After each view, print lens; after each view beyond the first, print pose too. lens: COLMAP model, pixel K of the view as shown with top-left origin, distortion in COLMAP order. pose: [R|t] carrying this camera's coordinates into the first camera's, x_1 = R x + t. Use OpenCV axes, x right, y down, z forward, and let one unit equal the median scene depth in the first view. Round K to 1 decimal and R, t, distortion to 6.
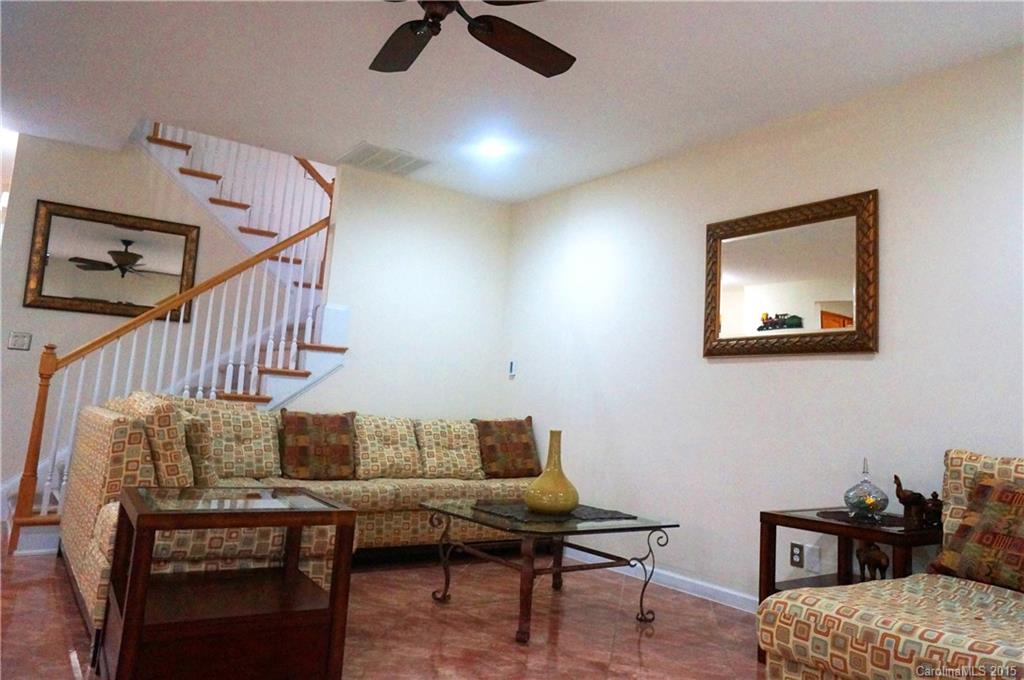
lens RADIAL K [[700.8, 0, 512.0], [0, 700.8, 340.0], [0, 0, 1]] dist [-0.030064, 0.000938]
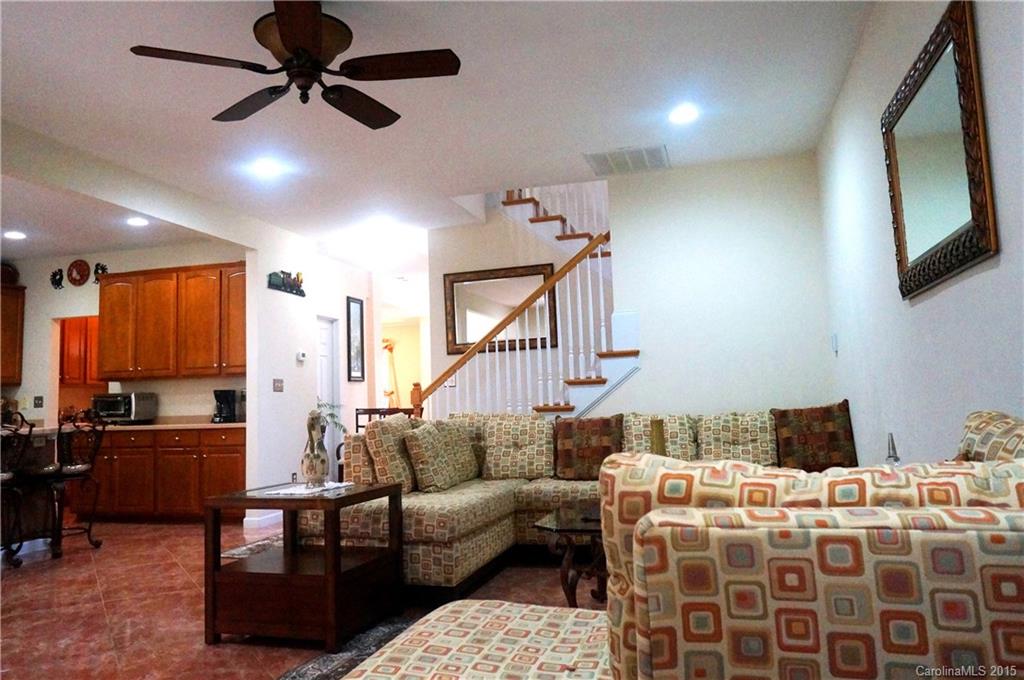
lens RADIAL K [[710.9, 0, 512.0], [0, 710.9, 340.0], [0, 0, 1]] dist [-0.066125, 0.000680]
pose [[0.650063, -0.156007, -0.743694, 0.475266], [0.150222, 0.985767, -0.075478, 0.053947], [0.744884, -0.062653, 0.664246, 0.211582]]
